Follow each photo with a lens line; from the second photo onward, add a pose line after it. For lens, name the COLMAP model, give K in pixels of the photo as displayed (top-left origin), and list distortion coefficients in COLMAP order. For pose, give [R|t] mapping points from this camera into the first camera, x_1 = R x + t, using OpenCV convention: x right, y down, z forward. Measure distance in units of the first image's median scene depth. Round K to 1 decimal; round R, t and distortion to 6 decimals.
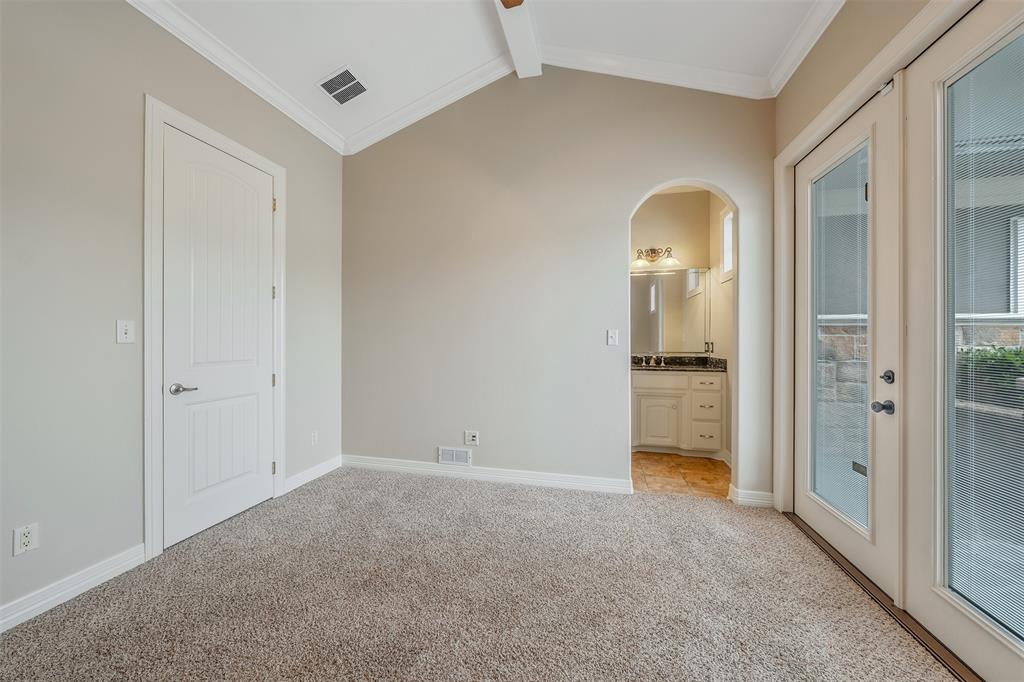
lens RADIAL K [[364.2, 0, 507.0], [0, 364.2, 340.0], [0, 0, 1]] dist [0.000816, 0.000403]
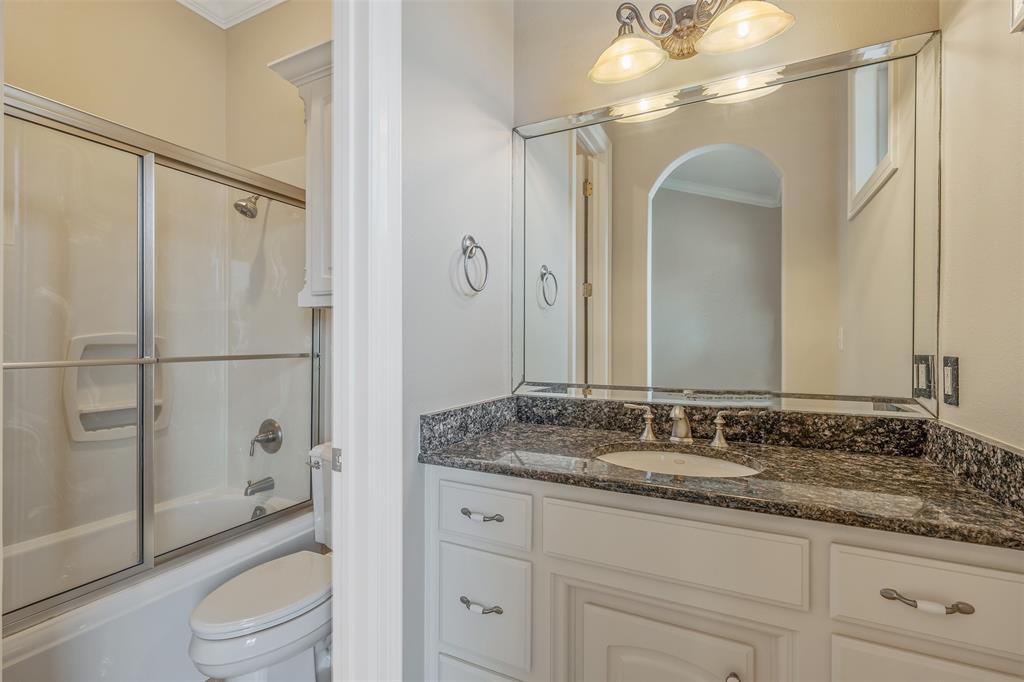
lens RADIAL K [[465.0, 0, 513.3], [0, 465.0, 343.5], [0, 0, 1]] dist [-0.000565, -0.000466]
pose [[0.977973, 0.000039, -0.208729, 0.356202], [0.000551, 0.999996, 0.002772, -0.002139], [0.208729, -0.002826, 0.977970, 0.658572]]
